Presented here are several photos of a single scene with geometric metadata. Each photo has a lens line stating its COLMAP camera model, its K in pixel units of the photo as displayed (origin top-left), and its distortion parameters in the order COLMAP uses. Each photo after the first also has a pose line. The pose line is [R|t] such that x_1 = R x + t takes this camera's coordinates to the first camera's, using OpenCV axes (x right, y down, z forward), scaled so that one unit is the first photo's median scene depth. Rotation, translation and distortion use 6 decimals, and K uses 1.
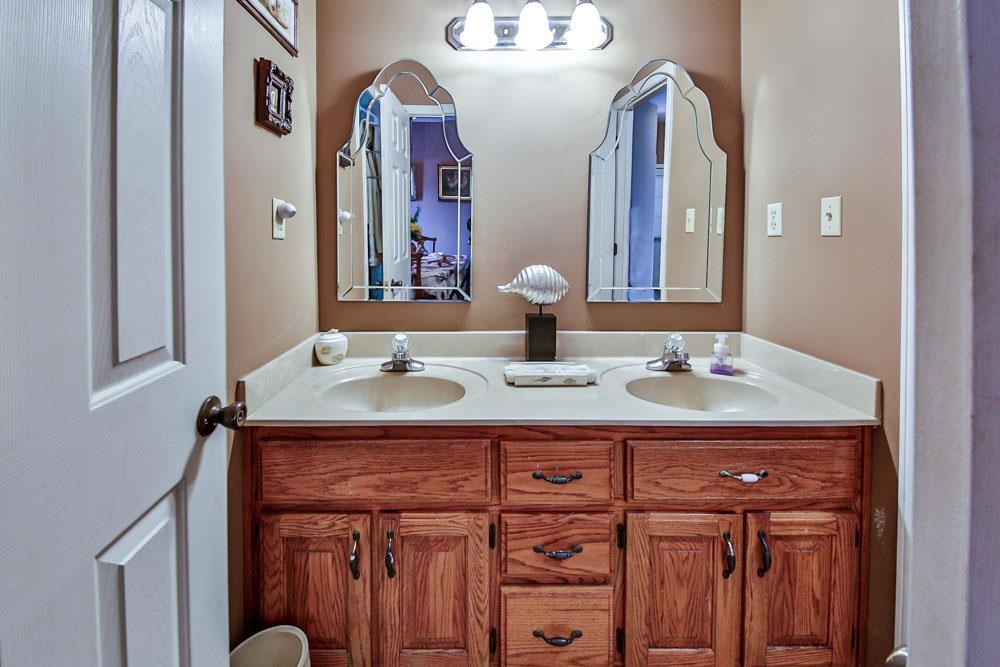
lens RADIAL K [[394.9, 0, 502.7], [0, 394.9, 257.0], [0, 0, 1]] dist [0.000112, -0.000076]
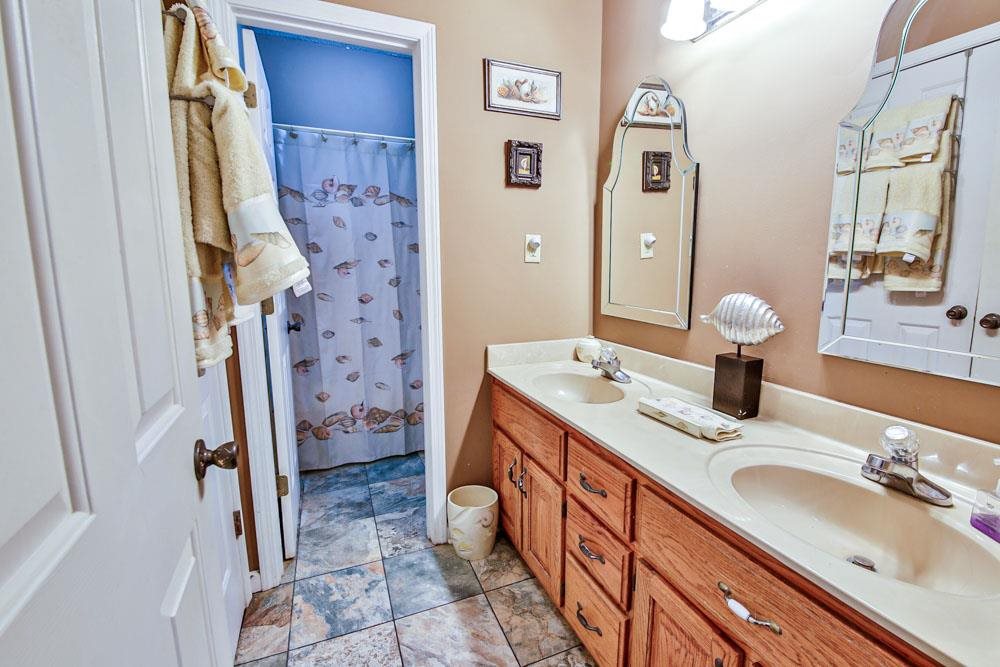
lens RADIAL K [[430.6, 0, 500.0], [0, 430.6, 333.5], [0, 0, 1]] dist [-0.000464, -0.000118]
pose [[0.387098, 0.146293, -0.910359, 0.869074], [-0.026849, 0.988703, 0.147466, -0.018796], [0.921647, -0.032641, 0.386653, 0.268250]]
